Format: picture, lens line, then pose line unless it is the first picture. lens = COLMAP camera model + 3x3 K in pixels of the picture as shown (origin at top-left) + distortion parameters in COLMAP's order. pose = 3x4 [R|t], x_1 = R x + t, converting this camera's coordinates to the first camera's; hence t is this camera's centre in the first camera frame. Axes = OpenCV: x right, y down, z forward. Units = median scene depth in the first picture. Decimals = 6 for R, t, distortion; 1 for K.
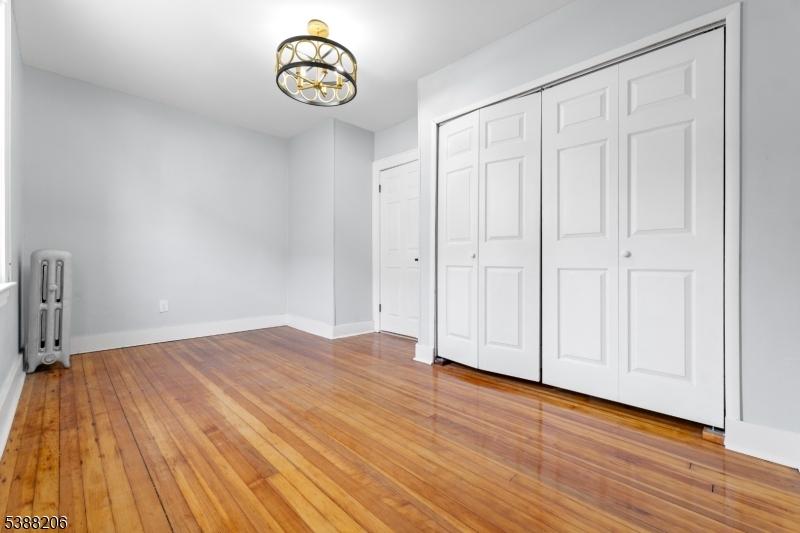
lens RADIAL K [[338.2, 0, 399.7], [0, 338.2, 262.7], [0, 0, 1]] dist [0.003943, -0.000909]
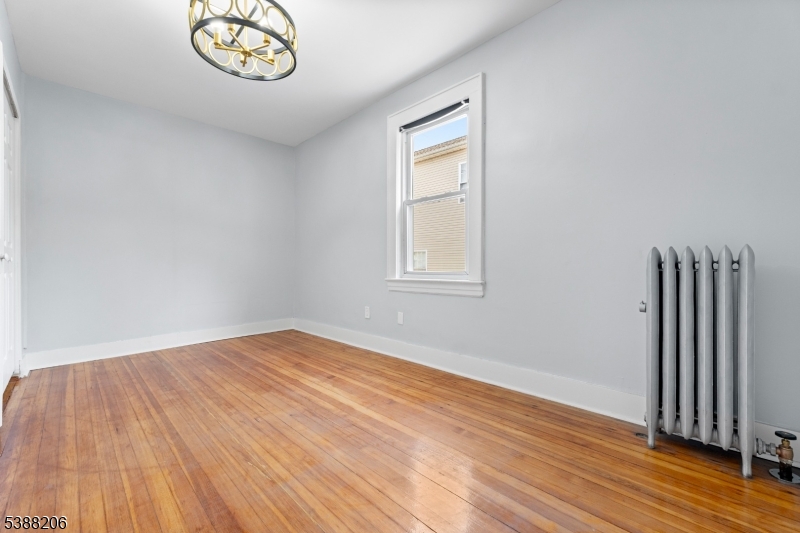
lens RADIAL K [[338.2, 0, 400.3], [0, 338.2, 266.1], [0, 0, 1]] dist [0.003943, -0.000909]
pose [[-0.999960, -0.001311, 0.008885, -0.758665], [-0.001278, 0.999992, 0.003732, -0.010603], [-0.008890, 0.003720, -0.999954, 2.221113]]
